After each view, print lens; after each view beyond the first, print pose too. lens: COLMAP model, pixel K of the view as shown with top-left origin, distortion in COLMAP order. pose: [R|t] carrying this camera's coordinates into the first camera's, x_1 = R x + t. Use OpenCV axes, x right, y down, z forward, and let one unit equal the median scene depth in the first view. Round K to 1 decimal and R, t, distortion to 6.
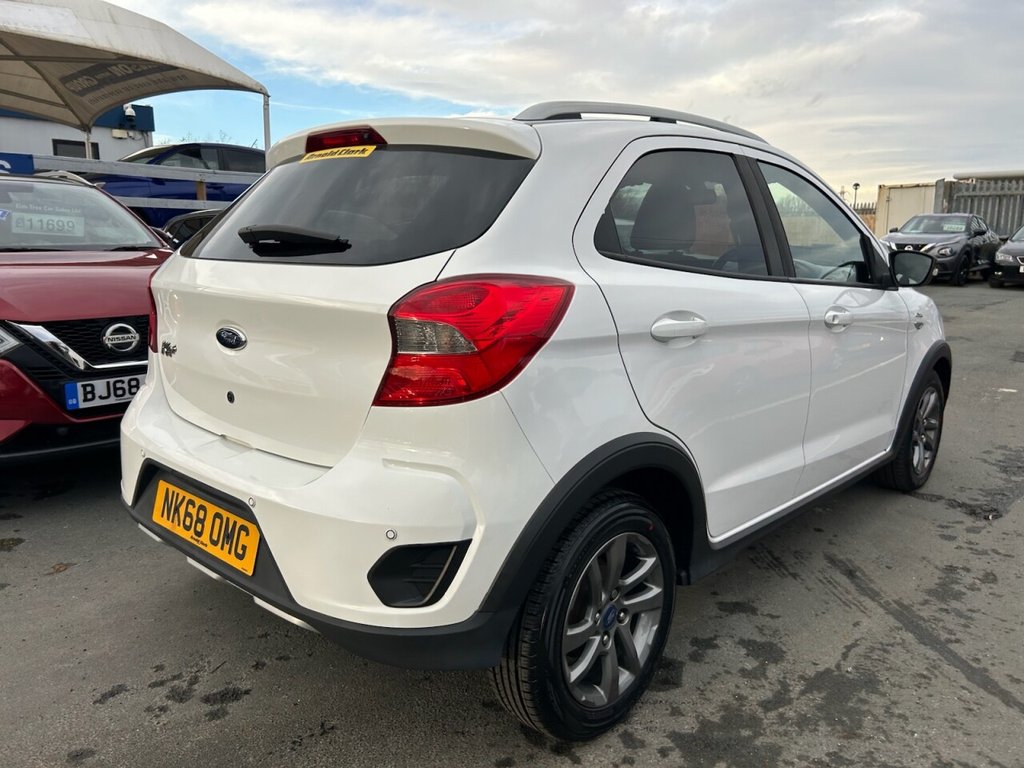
lens RADIAL K [[772.4, 0, 504.5], [0, 772.4, 376.2], [0, 0, 1]] dist [0.051468, -0.052996]
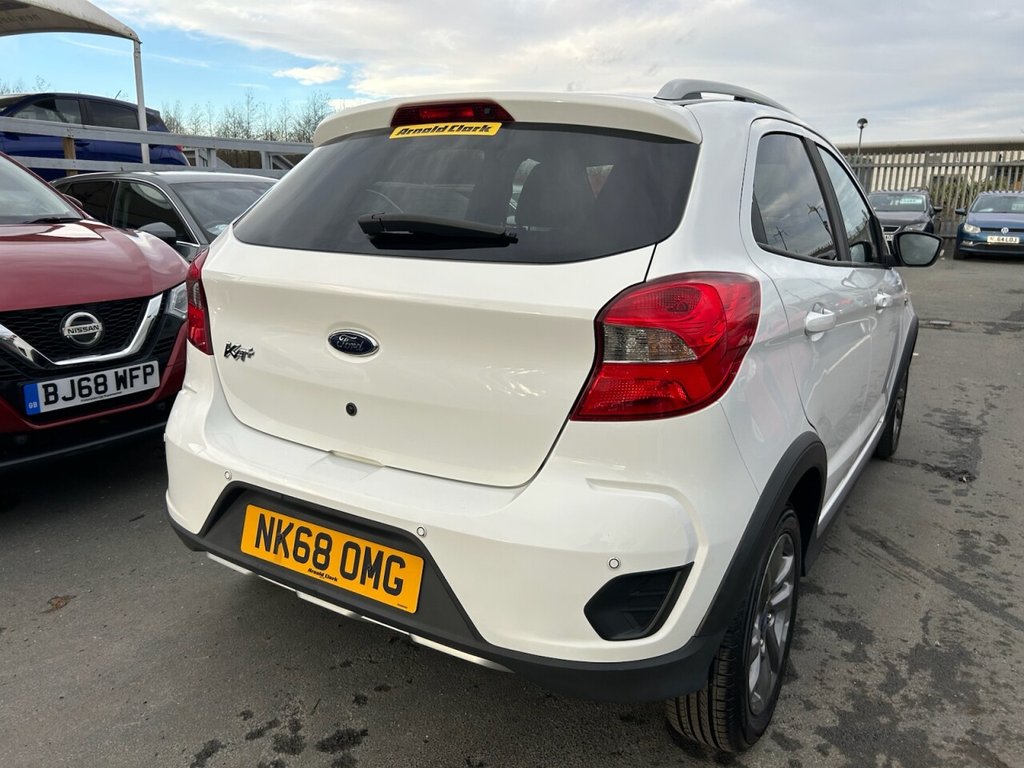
lens RADIAL K [[772.4, 0, 506.3], [0, 772.4, 376.0], [0, 0, 1]] dist [0.051468, -0.052996]
pose [[0.982453, -0.031082, 0.183903, -0.305164], [0.022644, 0.998600, 0.047806, -0.043753], [-0.185131, -0.042803, 0.981781, 0.098118]]
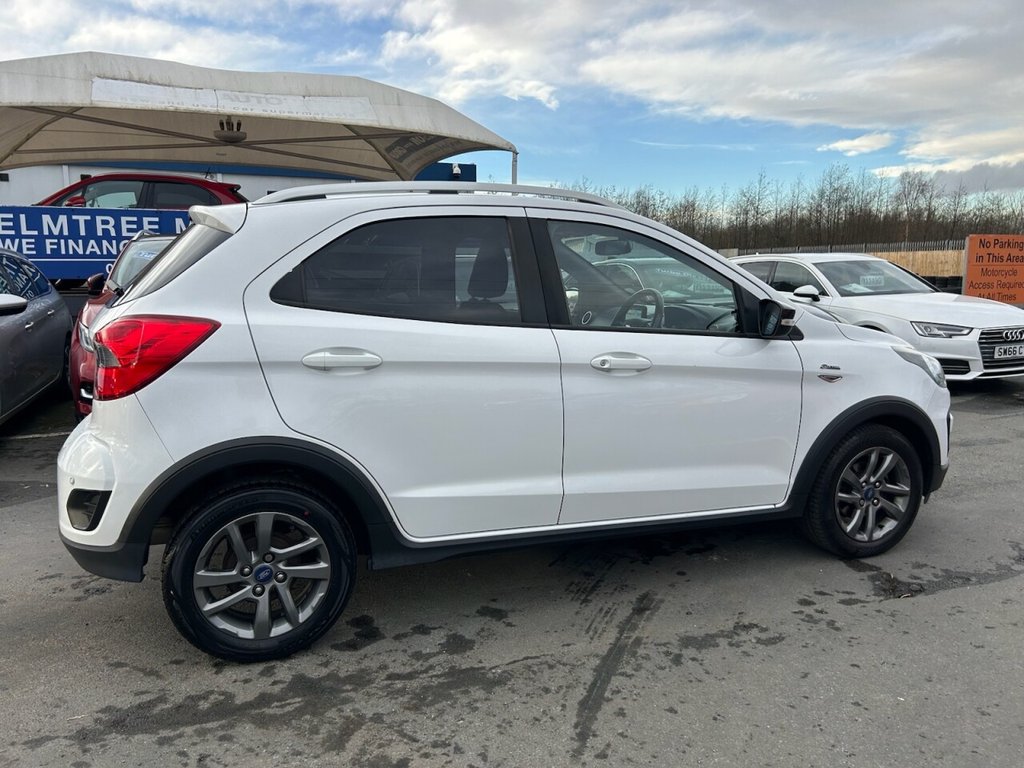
lens RADIAL K [[772.4, 0, 503.5], [0, 772.4, 378.4], [0, 0, 1]] dist [0.051468, -0.052996]
pose [[0.895192, 0.057083, -0.442011, 0.924472], [-0.075030, 0.996911, -0.023210, -0.020418], [0.439321, 0.053941, 0.896709, -0.024889]]
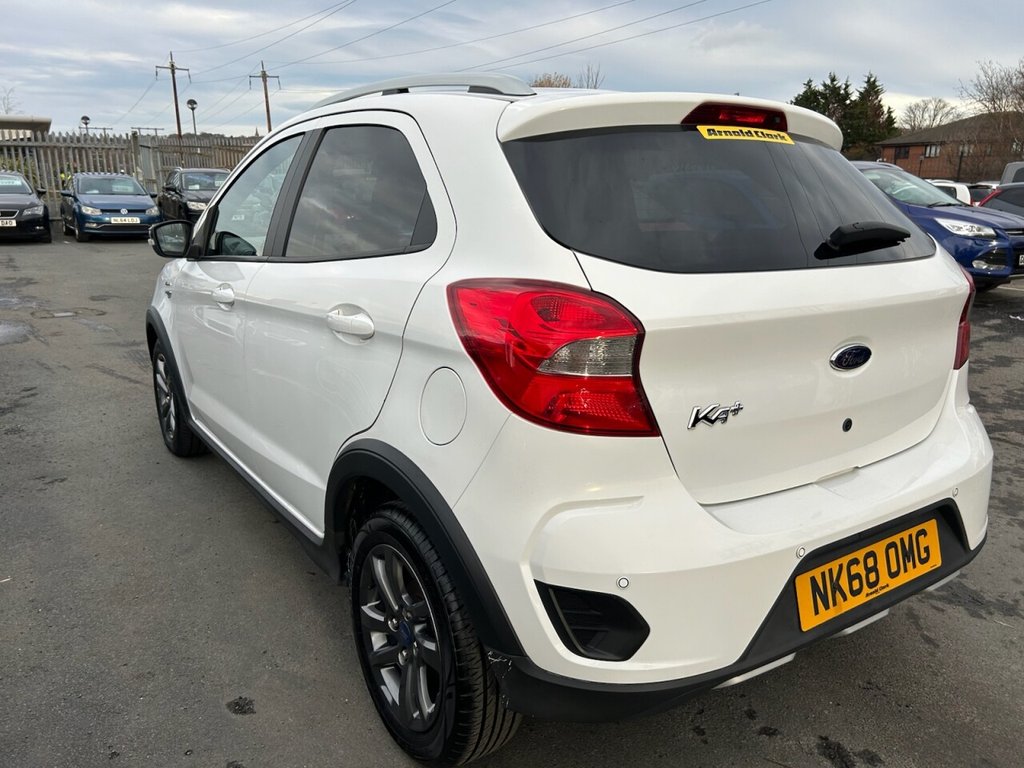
lens RADIAL K [[772.4, 0, 517.3], [0, 772.4, 391.3], [0, 0, 1]] dist [0.051468, -0.052996]
pose [[0.218156, -0.245163, 0.944618, -1.113631], [0.165528, 0.963202, 0.211758, -0.226841], [-0.961774, 0.110164, 0.250710, 1.017455]]
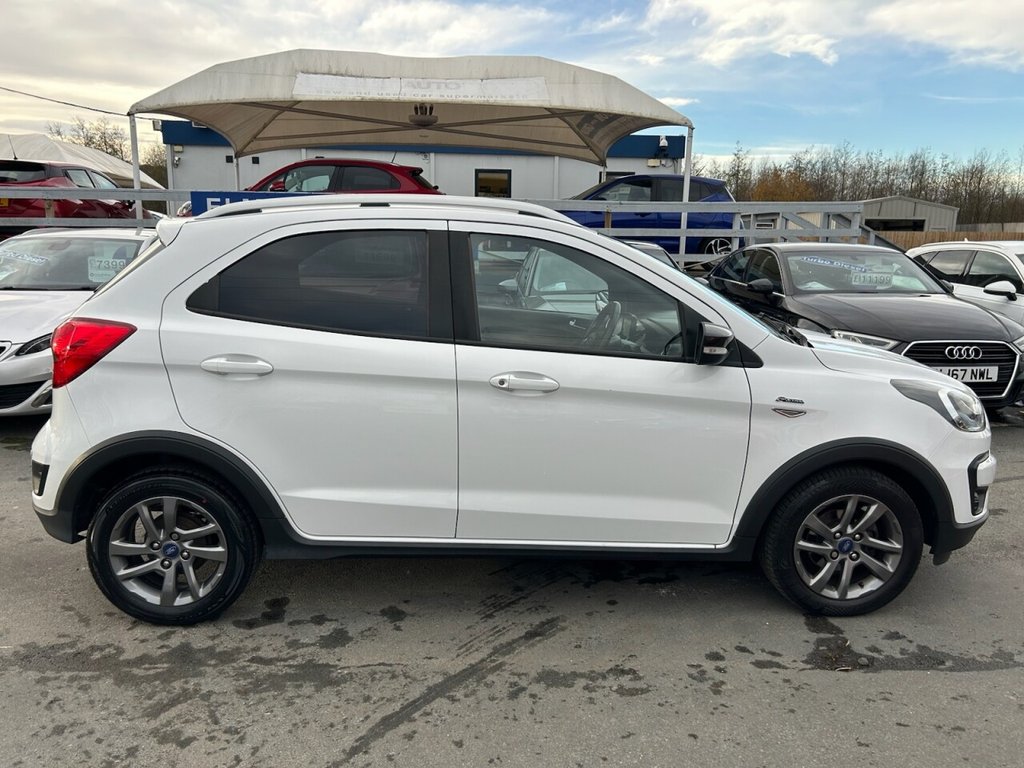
lens RADIAL K [[772.4, 0, 503.6], [0, 772.4, 380.5], [0, 0, 1]] dist [0.051468, -0.052996]
pose [[0.714107, 0.132739, -0.687336, 1.372330], [-0.135910, 0.989465, 0.049883, -0.154091], [0.686716, 0.057795, 0.724625, 0.286688]]
